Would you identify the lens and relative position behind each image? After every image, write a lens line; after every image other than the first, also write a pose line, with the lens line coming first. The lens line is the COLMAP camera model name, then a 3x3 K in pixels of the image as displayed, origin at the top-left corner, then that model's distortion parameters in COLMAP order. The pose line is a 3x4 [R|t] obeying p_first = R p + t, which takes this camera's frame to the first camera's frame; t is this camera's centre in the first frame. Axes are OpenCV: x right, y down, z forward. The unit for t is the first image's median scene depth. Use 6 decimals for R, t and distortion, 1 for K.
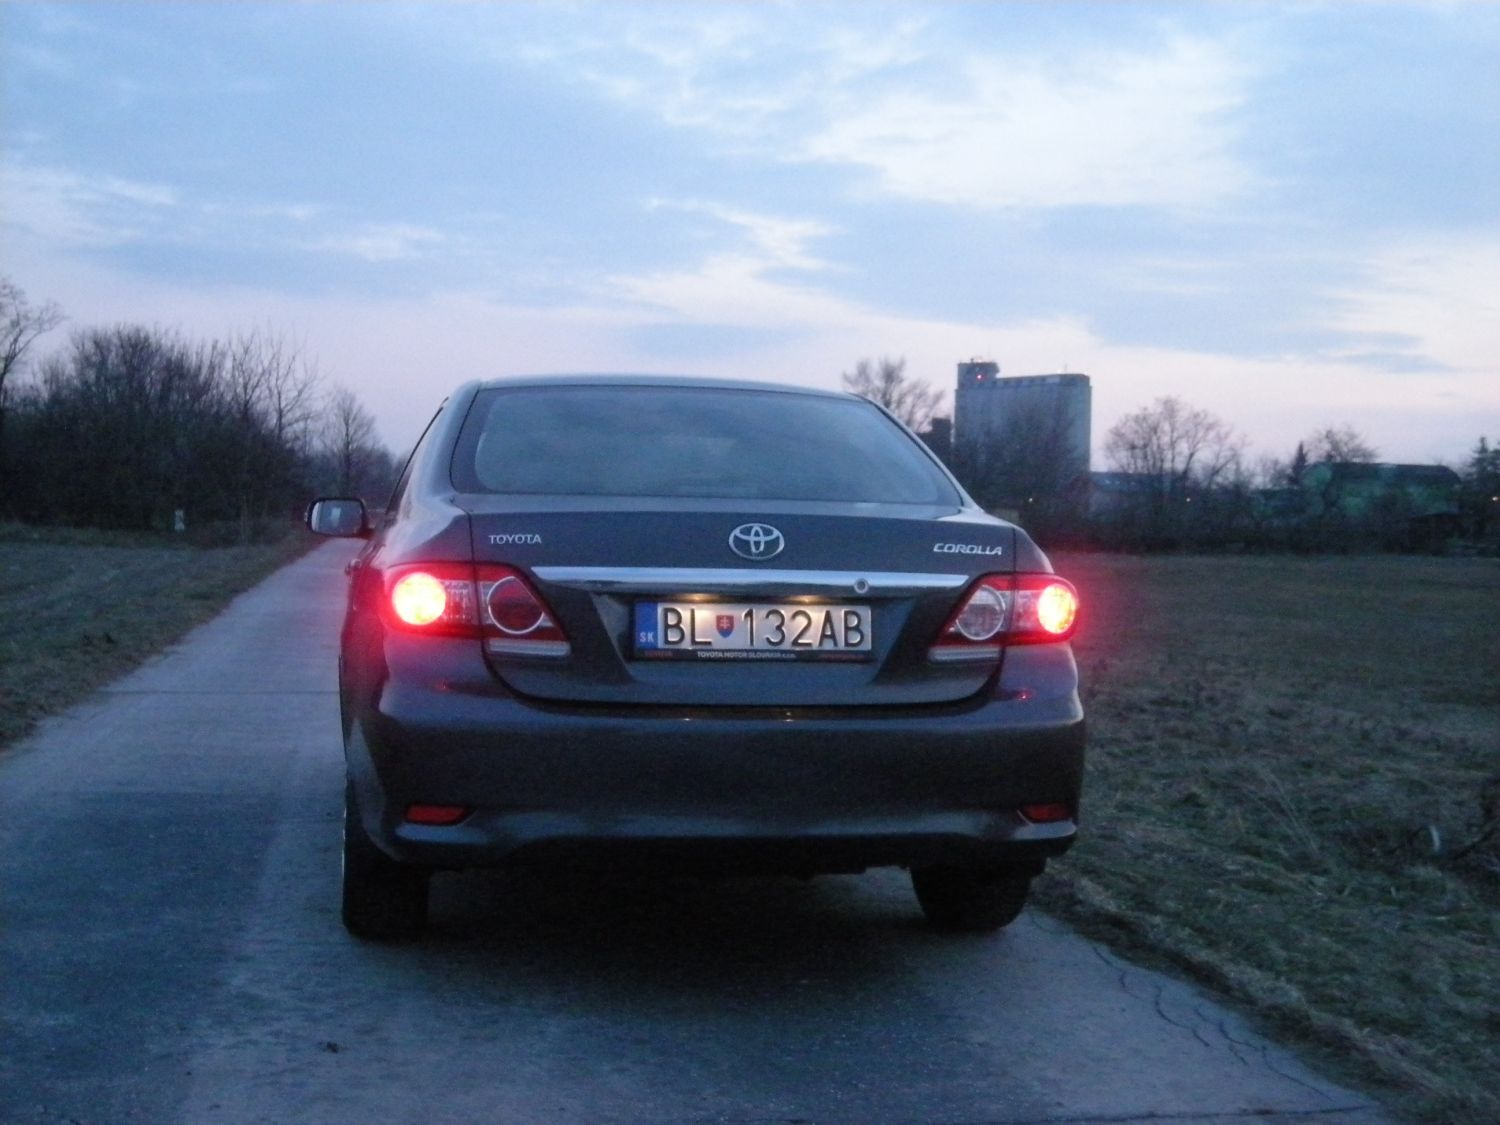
lens RADIAL K [[2163.6, 0, 750.0], [0, 2163.6, 562.5], [0, 0, 1]] dist [-0.136049, 0.067096]
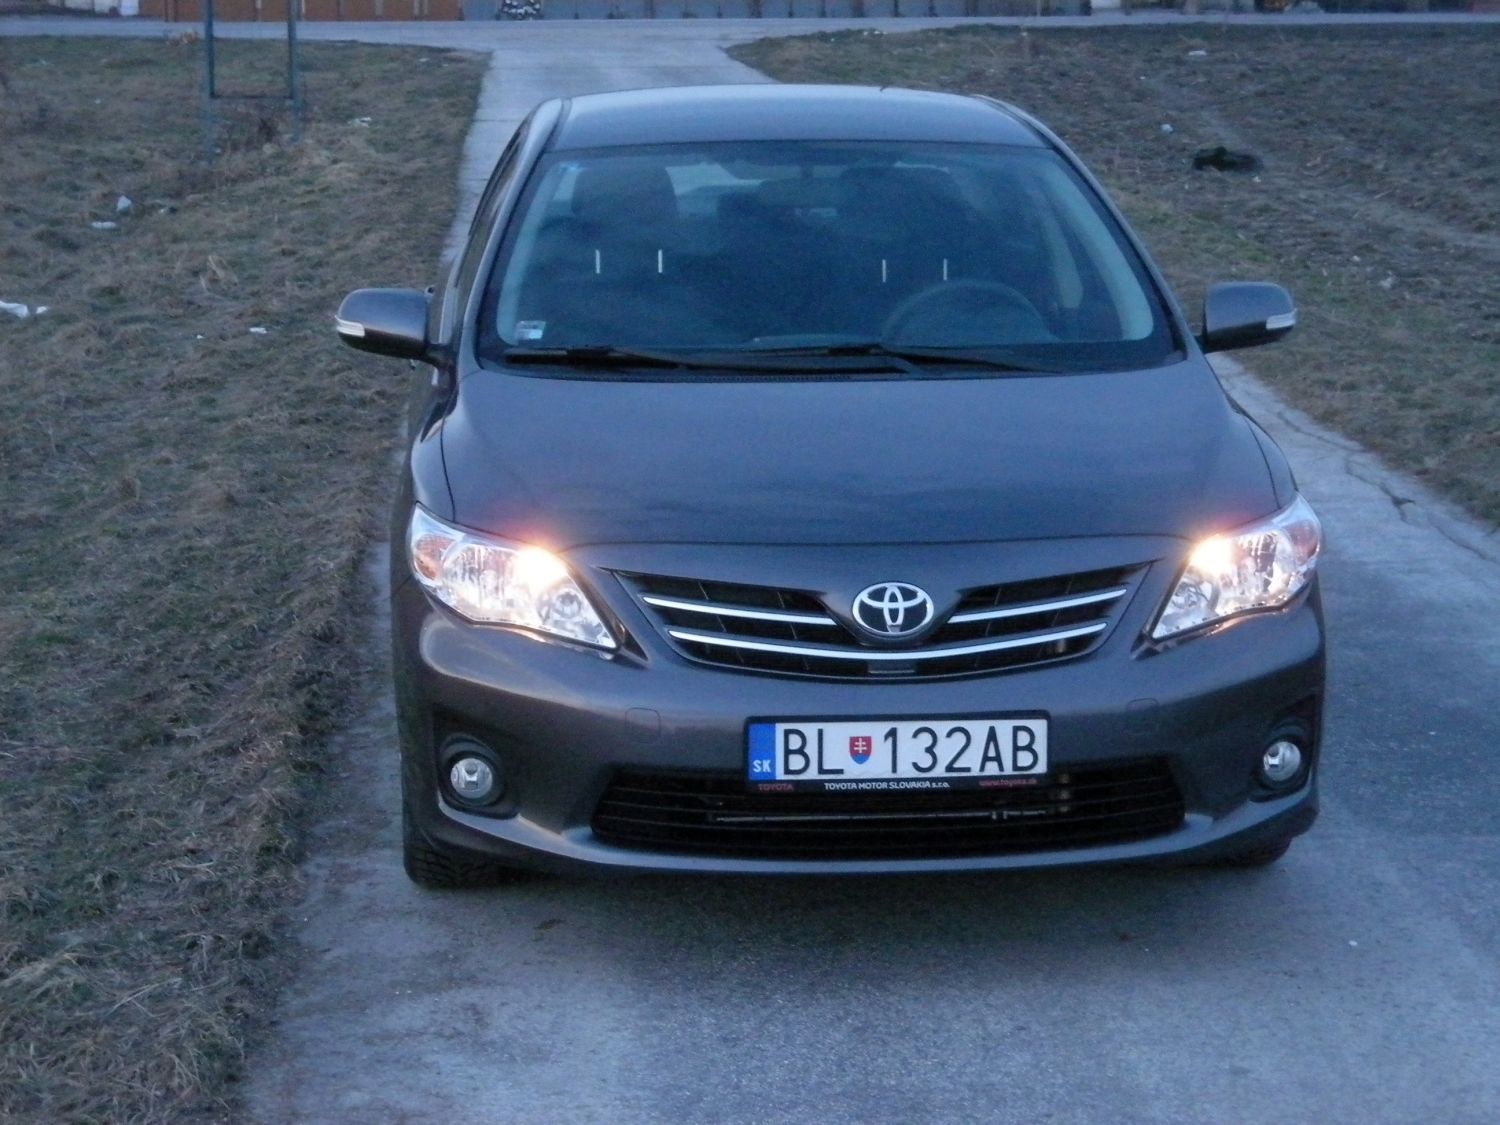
lens RADIAL K [[3726.1, 0, 750.0], [0, 3726.1, 562.5], [0, 0, 1]] dist [-0.068183, 0.274948]
pose [[0.998880, -0.032420, -0.034462, -0.002631], [0.031805, 0.999328, -0.018224, -0.015277], [0.035030, 0.017107, 0.999240, -0.362702]]
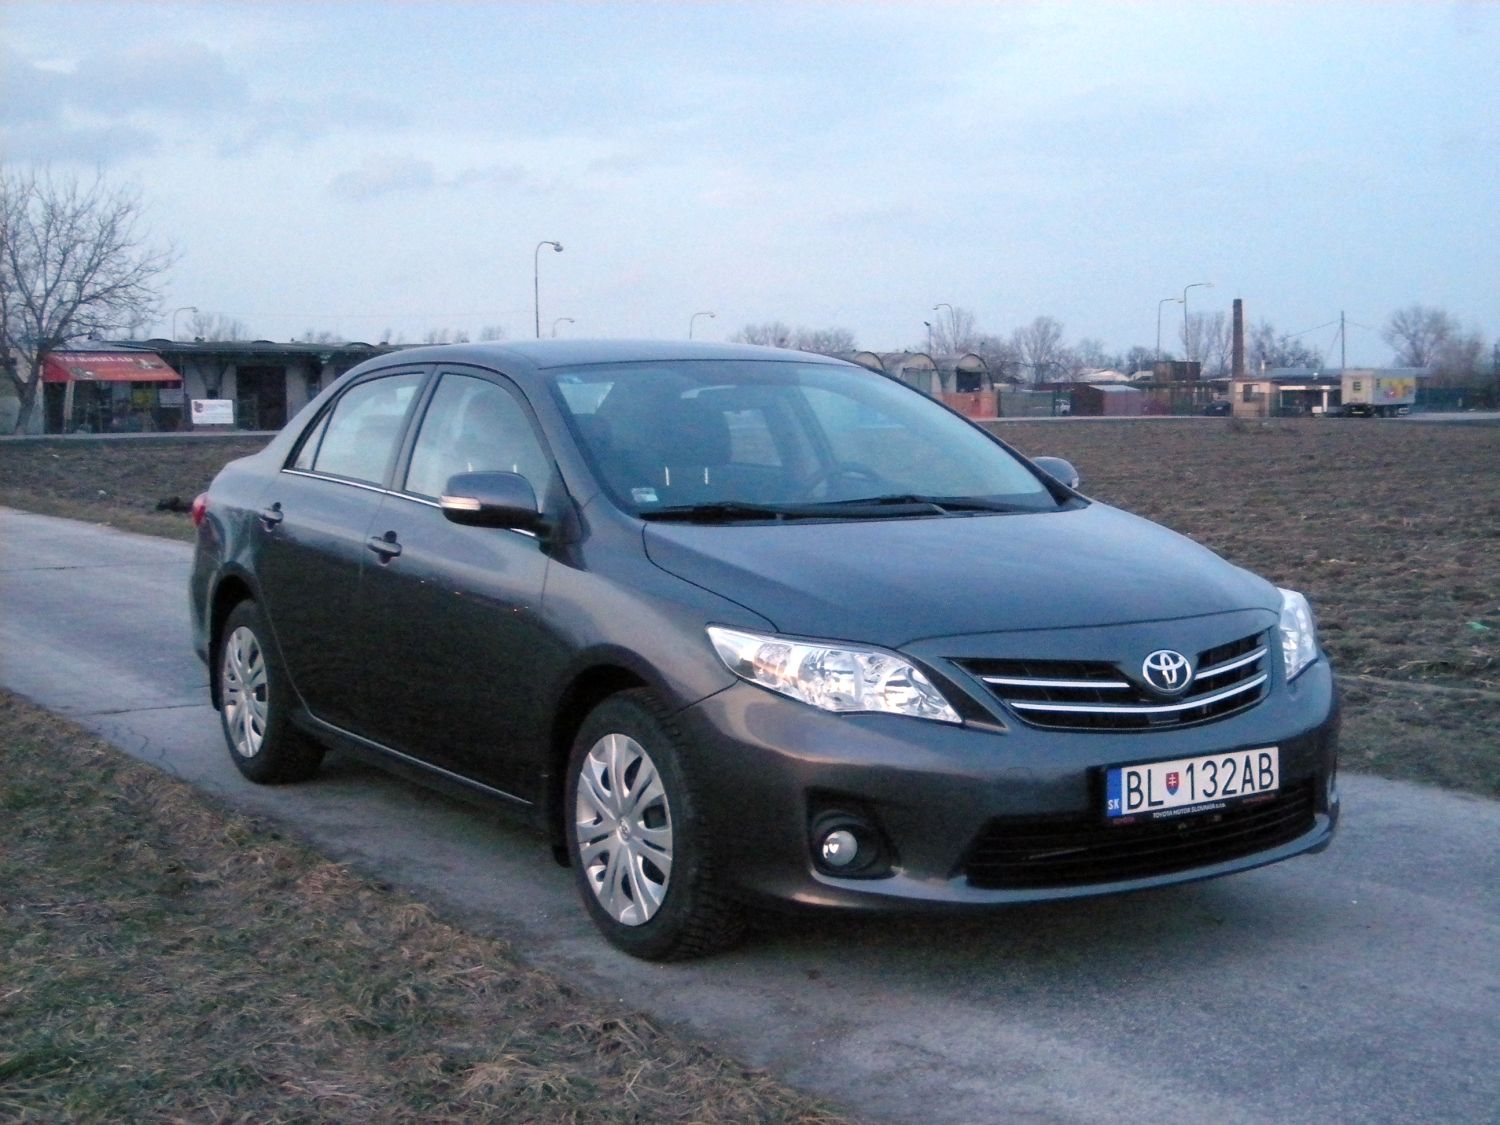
lens RADIAL K [[2163.6, 0, 750.0], [0, 2163.6, 562.5], [0, 0, 1]] dist [-0.136049, 0.067096]
pose [[0.886293, -0.077944, 0.456519, -0.617726], [0.125510, 0.989271, -0.074762, -0.020716], [-0.445794, 0.123558, 0.886567, 0.208257]]
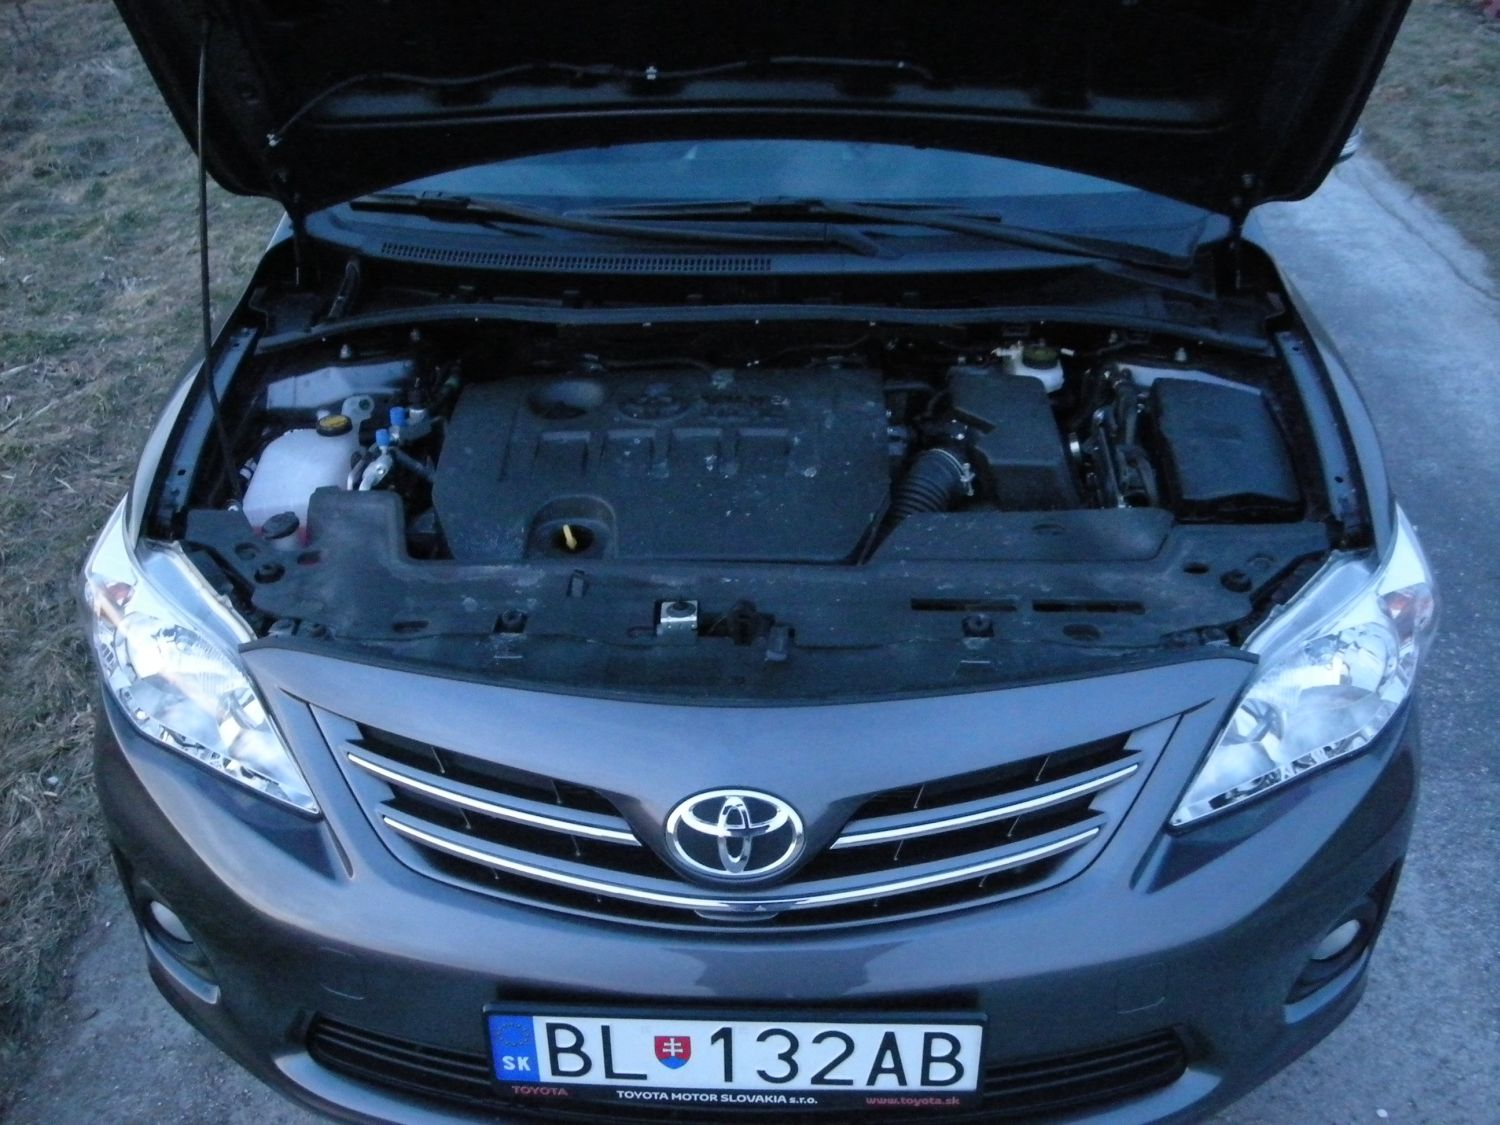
lens RADIAL K [[1573.5, 0, 750.0], [0, 1573.5, 562.5], [0, 0, 1]] dist [-0.137779, -0.005143]
pose [[0.989512, 0.029595, -0.141383, 0.051644], [0.018774, 0.944133, 0.329029, -0.188341], [0.143222, -0.328233, 0.933676, 0.712051]]
